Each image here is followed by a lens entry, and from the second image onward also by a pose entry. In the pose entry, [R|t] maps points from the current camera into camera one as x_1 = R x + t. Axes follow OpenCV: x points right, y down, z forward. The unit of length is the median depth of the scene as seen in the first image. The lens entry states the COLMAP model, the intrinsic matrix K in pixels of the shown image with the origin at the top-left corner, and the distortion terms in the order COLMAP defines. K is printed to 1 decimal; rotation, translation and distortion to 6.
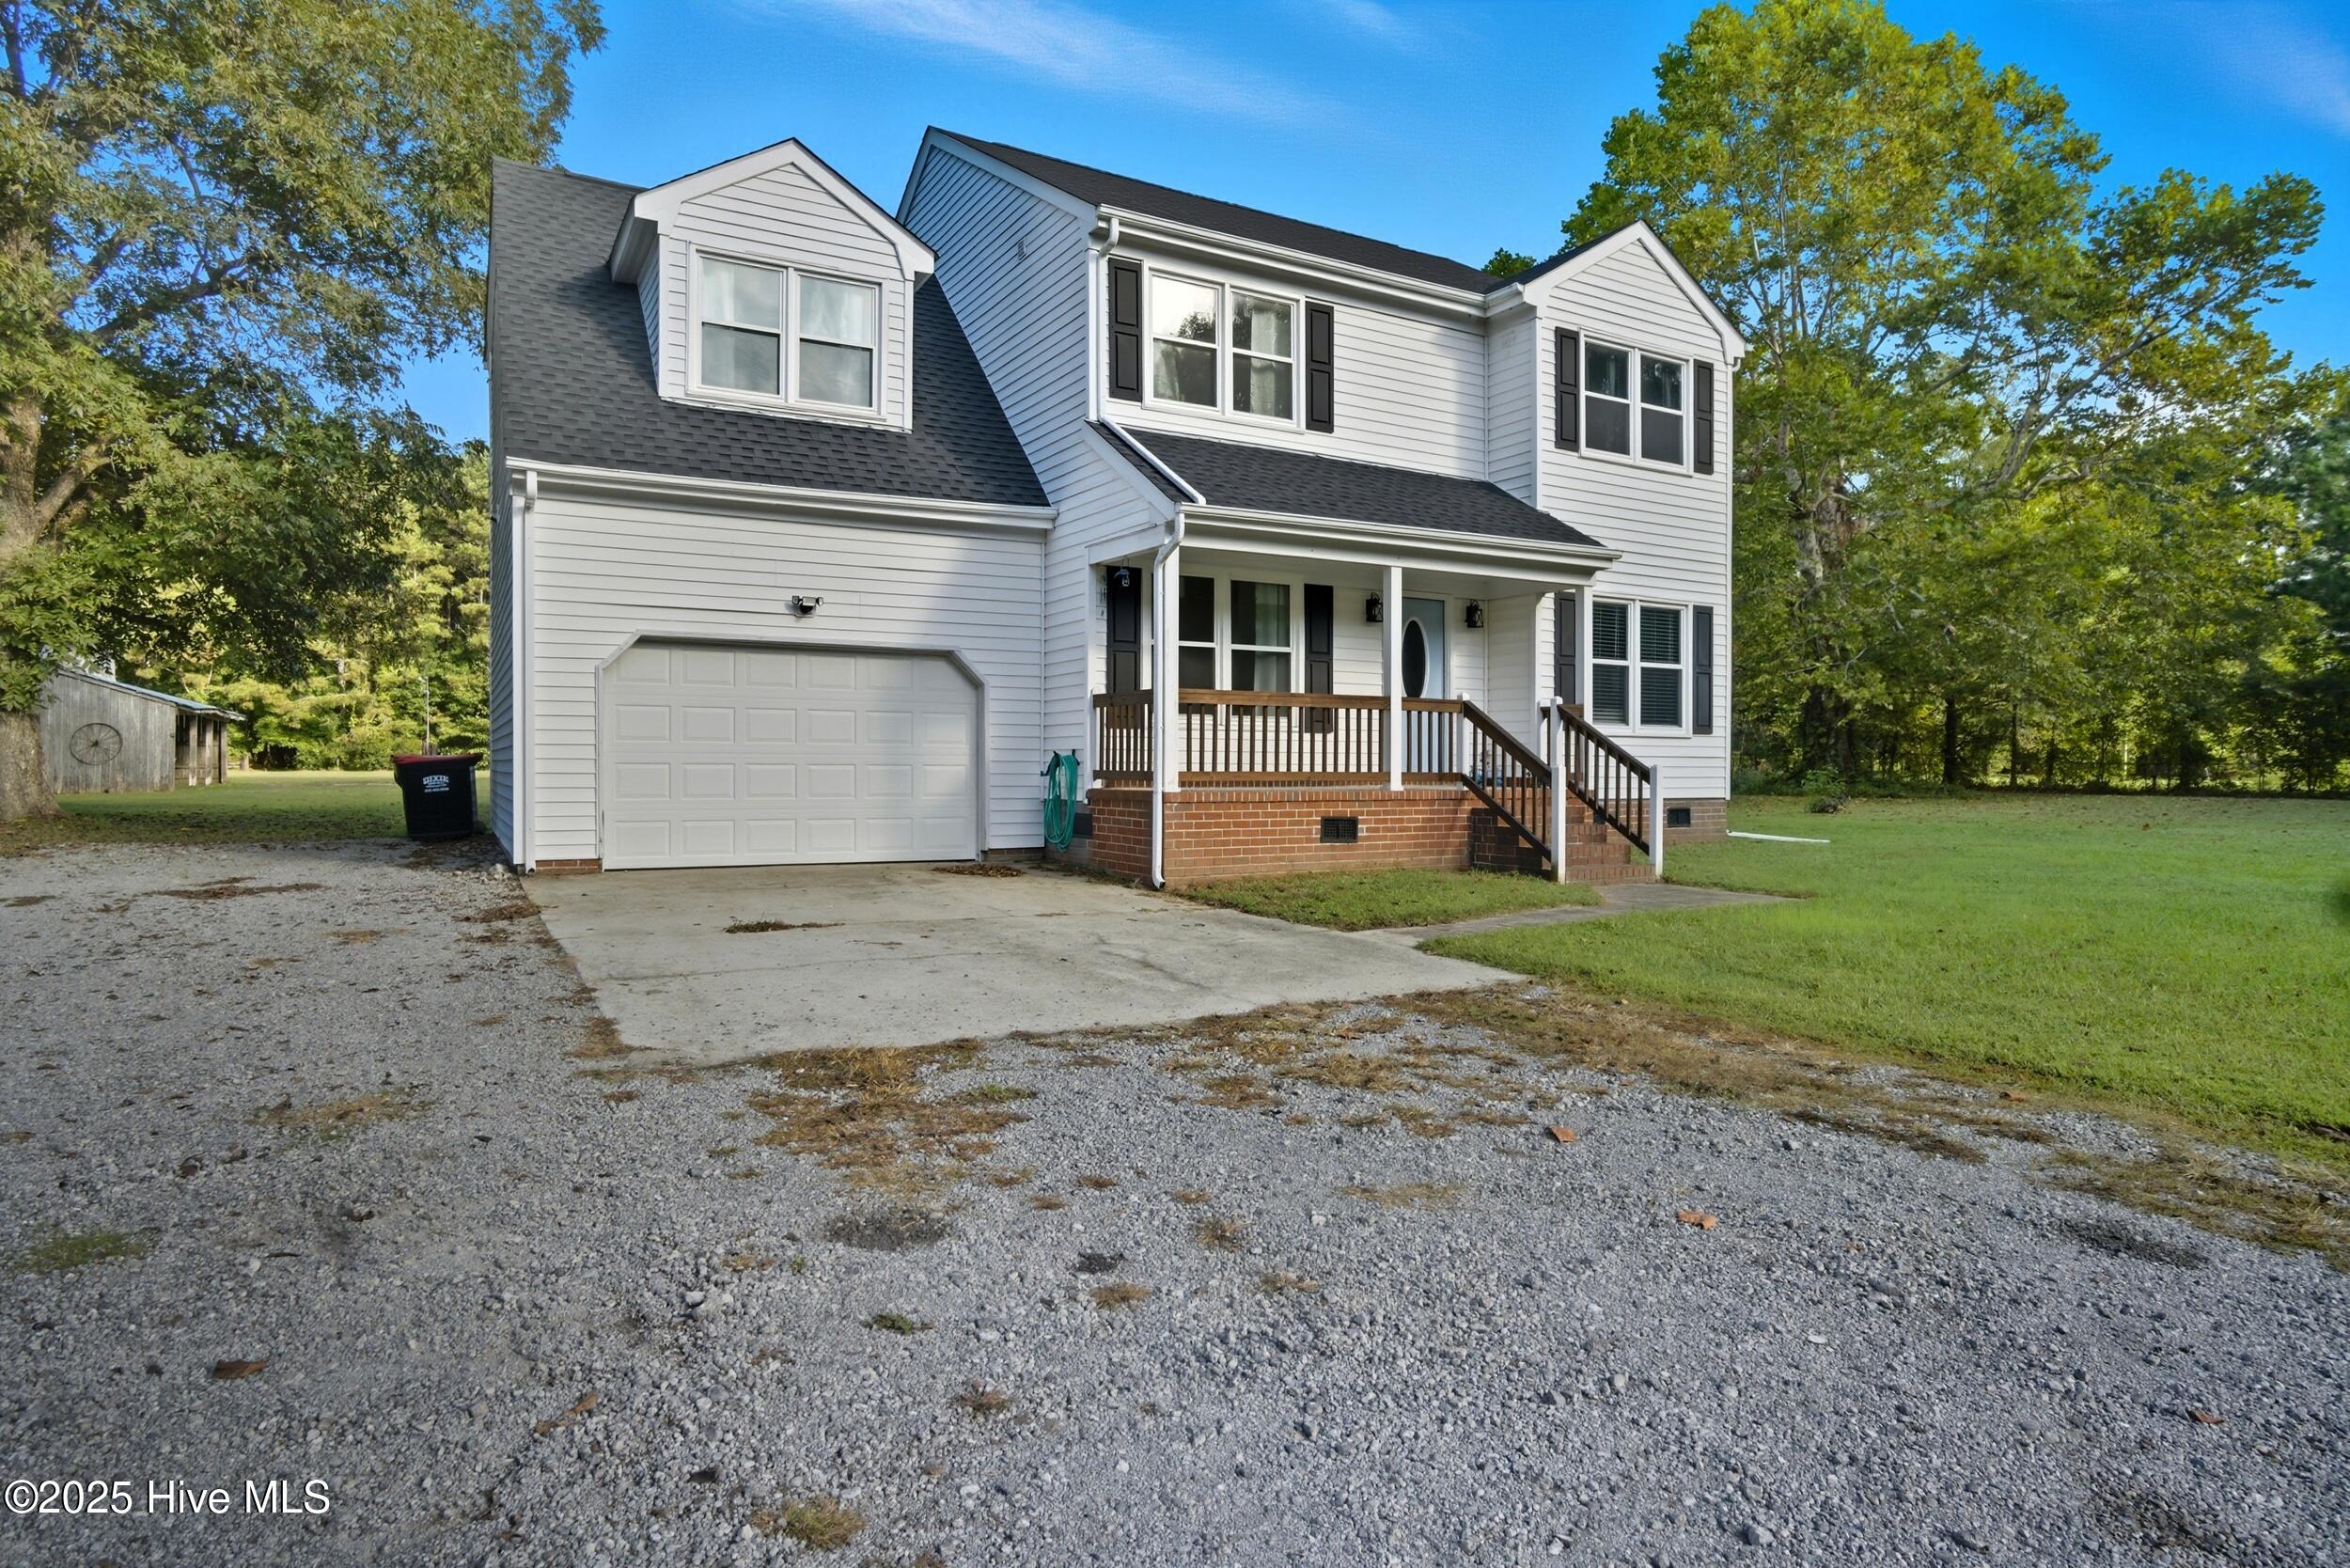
lens RADIAL K [[1310.6, 0, 1174.6], [0, 1310.6, 775.9], [0, 0, 1]] dist [-0.001781, -0.000236]
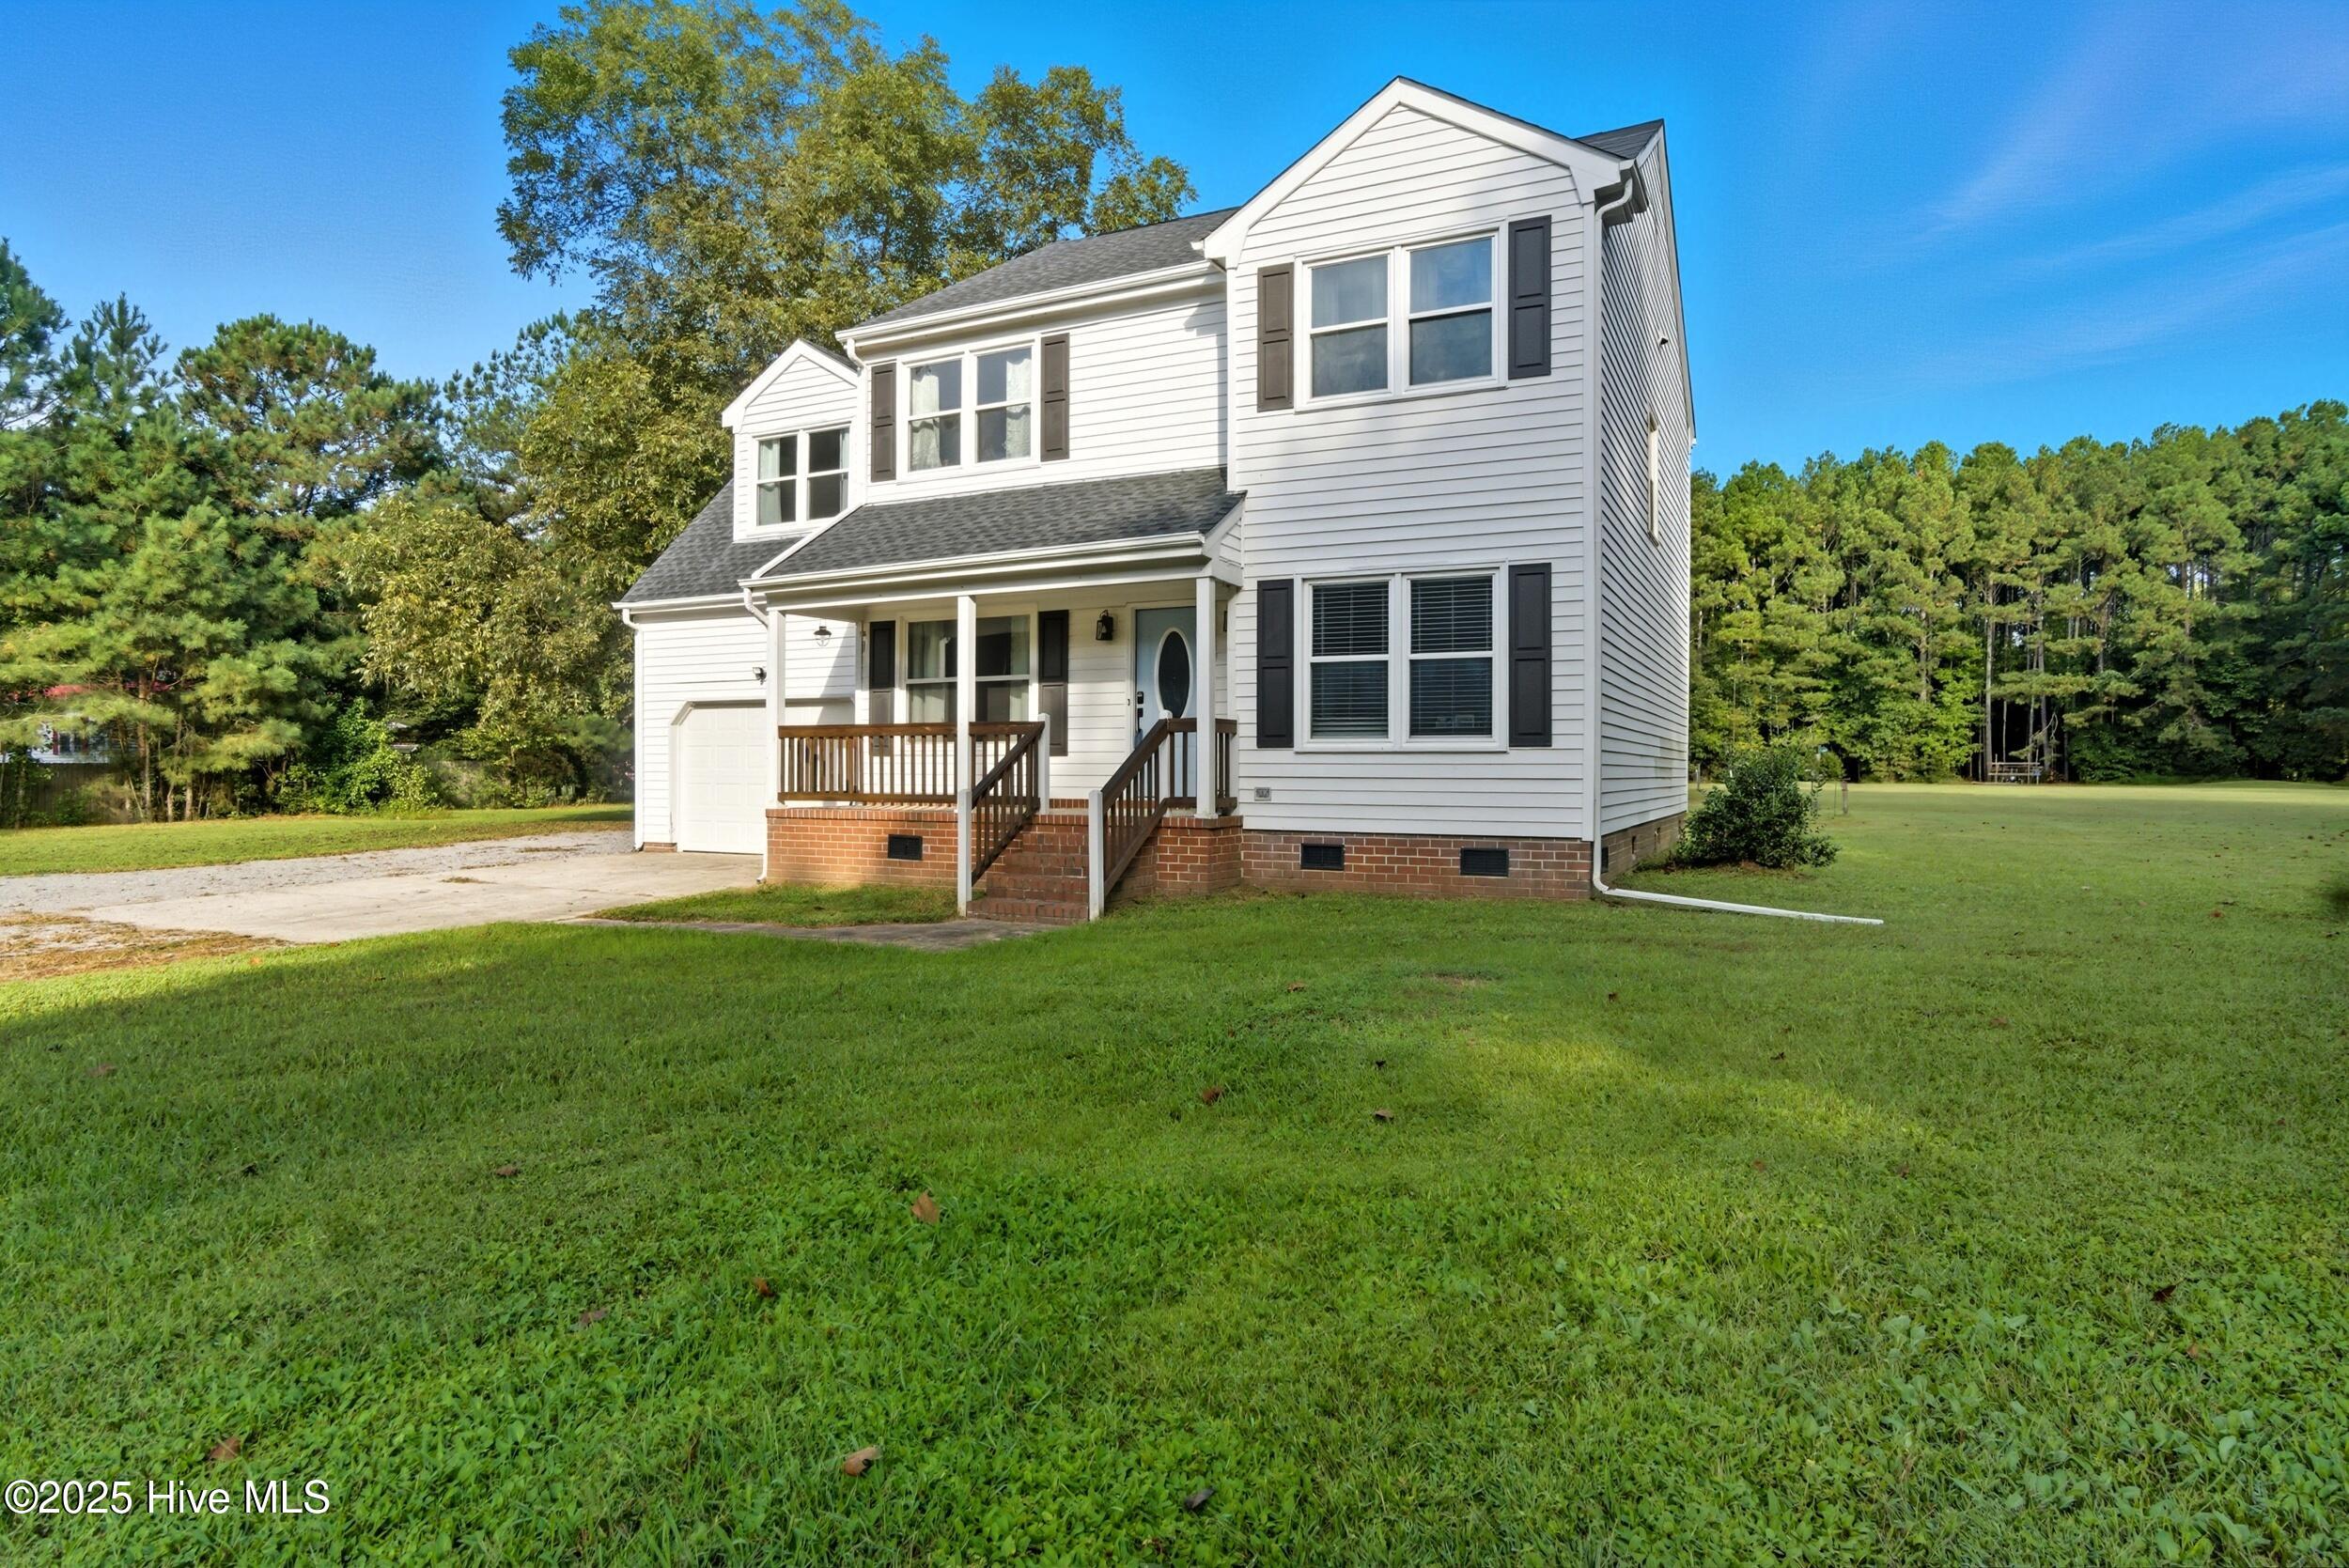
lens RADIAL K [[1309.9, 0, 1174.9], [0, 1309.9, 783.1], [0, 0, 1]] dist [-0.001781, -0.000236]
pose [[0.552845, 0.004344, -0.833273, 1.012144], [-0.007875, 0.999969, -0.000011, -0.011898], [0.833247, 0.006568, 0.552862, 0.514906]]
